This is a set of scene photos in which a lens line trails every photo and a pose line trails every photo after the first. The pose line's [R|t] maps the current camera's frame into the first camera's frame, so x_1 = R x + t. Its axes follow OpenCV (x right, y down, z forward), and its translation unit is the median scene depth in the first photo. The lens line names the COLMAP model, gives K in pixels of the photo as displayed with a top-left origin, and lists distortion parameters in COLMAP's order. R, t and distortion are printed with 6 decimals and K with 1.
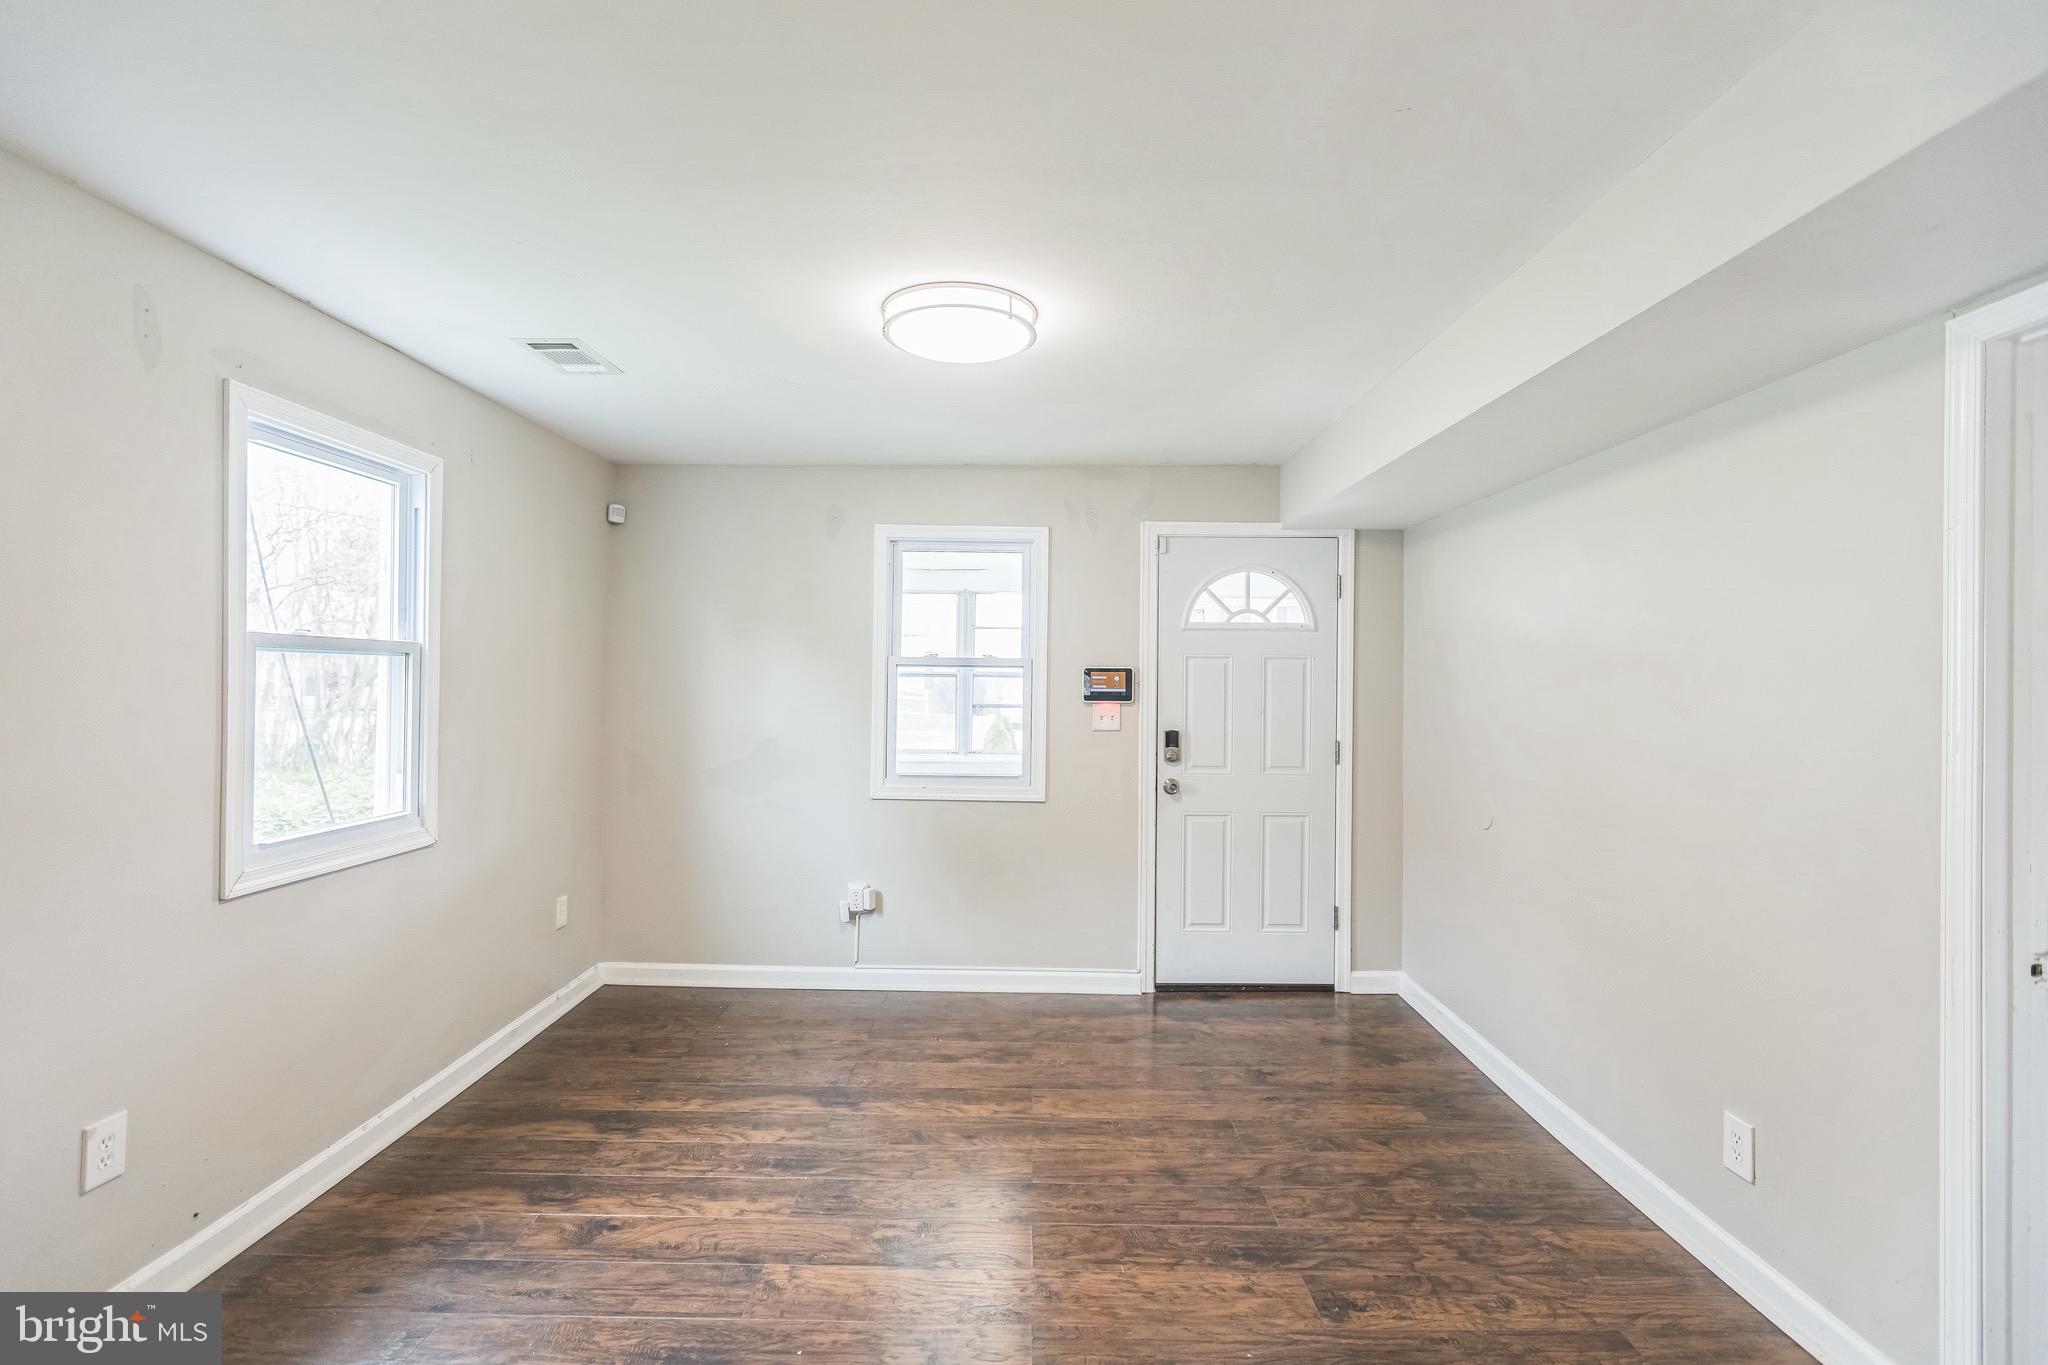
lens RADIAL K [[997.1, 0, 1018.6], [0, 997.1, 684.0], [0, 0, 1]] dist [-0.001052, -0.000362]
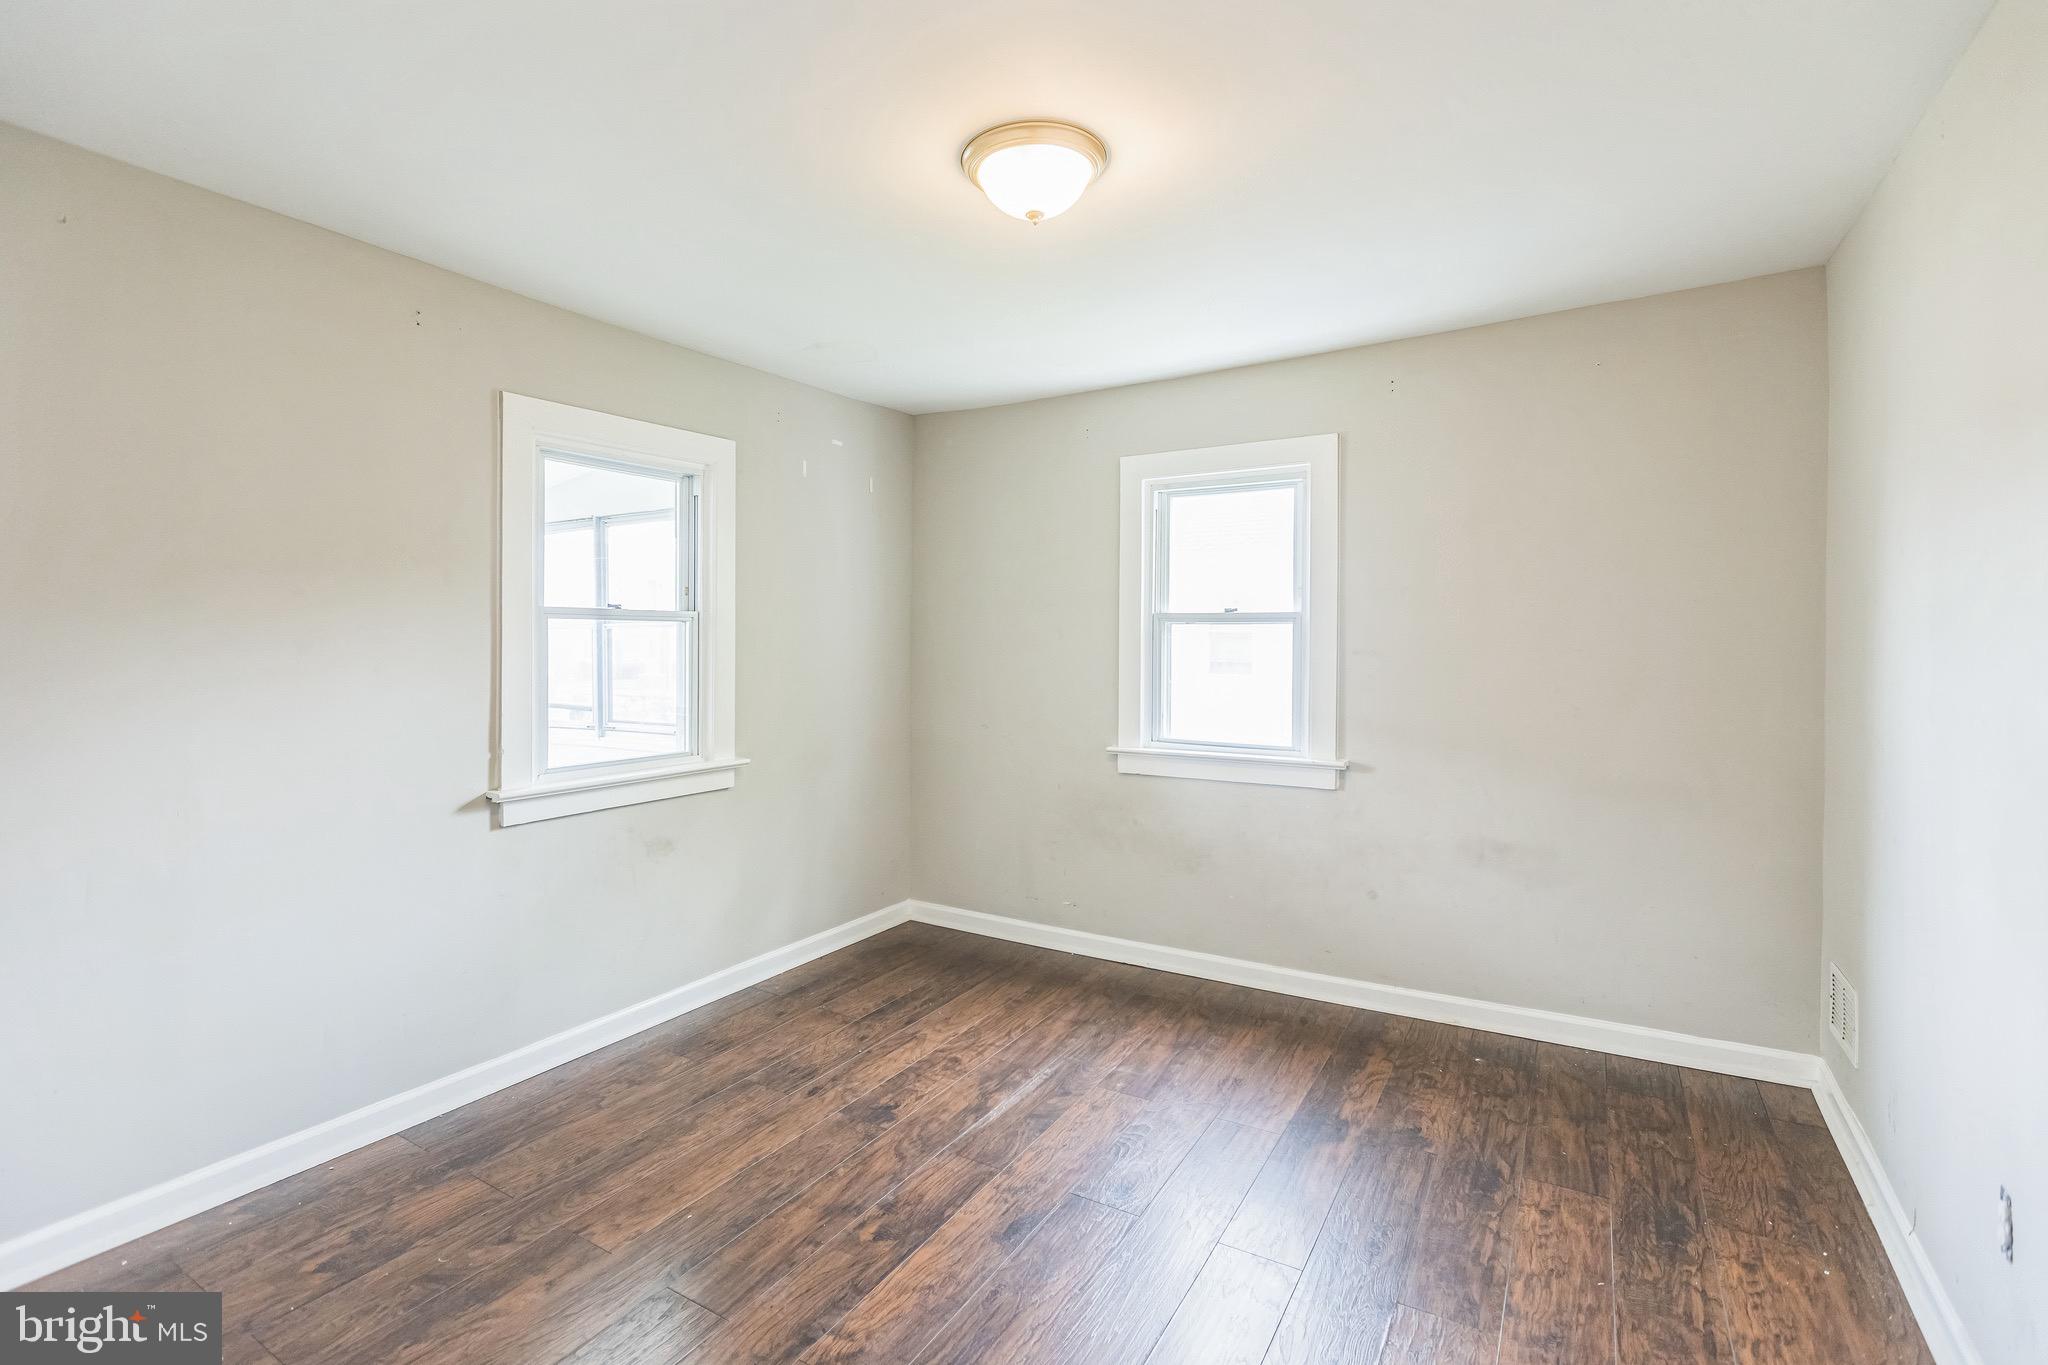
lens RADIAL K [[997.1, 0, 1023.6], [0, 997.1, 678.8], [0, 0, 1]] dist [-0.001052, -0.000362]
pose [[0.876511, 0.015409, -0.481135, 0.212030], [0.003406, 0.999264, 0.038206, 0.000974], [0.481369, -0.035127, 0.875814, 0.133728]]
